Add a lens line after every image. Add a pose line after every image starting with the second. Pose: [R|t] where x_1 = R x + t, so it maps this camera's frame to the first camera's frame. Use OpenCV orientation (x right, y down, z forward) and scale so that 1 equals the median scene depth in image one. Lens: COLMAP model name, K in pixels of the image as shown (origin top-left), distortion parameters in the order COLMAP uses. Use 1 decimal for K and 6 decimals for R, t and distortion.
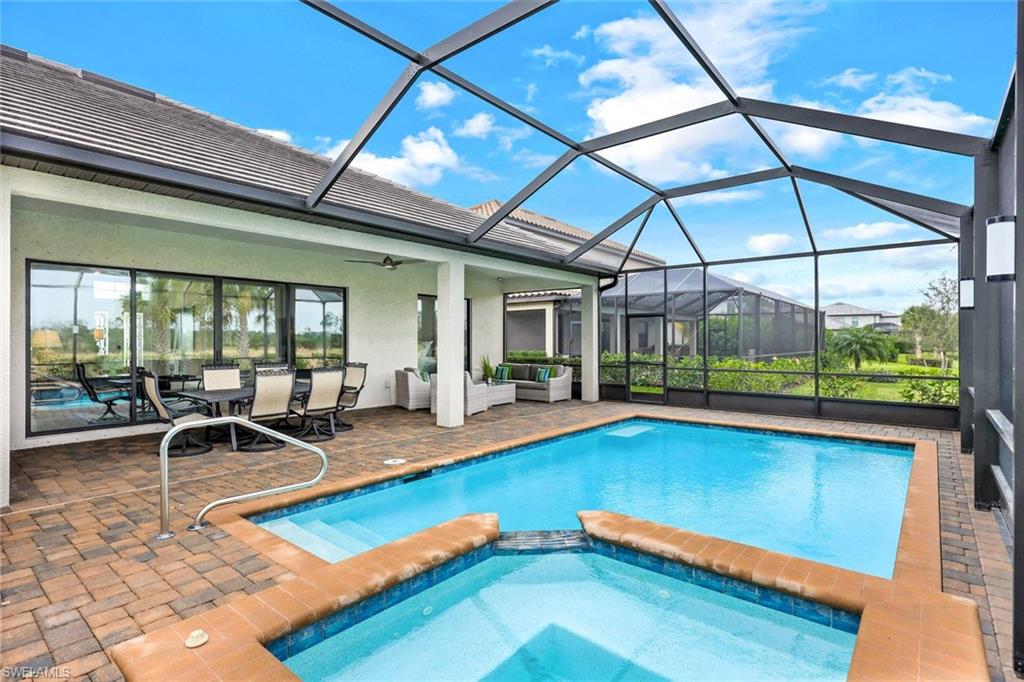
lens RADIAL K [[504.8, 0, 512.0], [0, 504.8, 341.0], [0, 0, 1]] dist [0.027682, -0.028202]
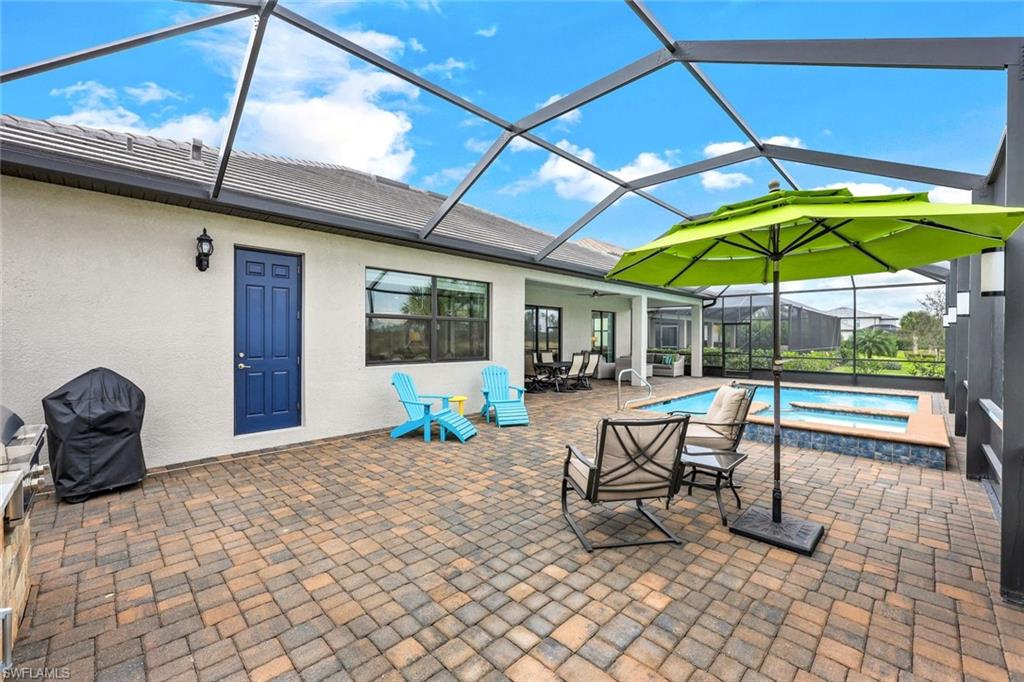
lens RADIAL K [[412.0, 0, 512.0], [0, 412.0, 341.0], [0, 0, 1]] dist [-0.001215, 0.000139]
pose [[0.995114, 0.004916, -0.098610, -0.260660], [-0.004248, 0.999967, 0.006976, -0.001035], [0.098641, -0.006523, 0.995102, -0.310996]]
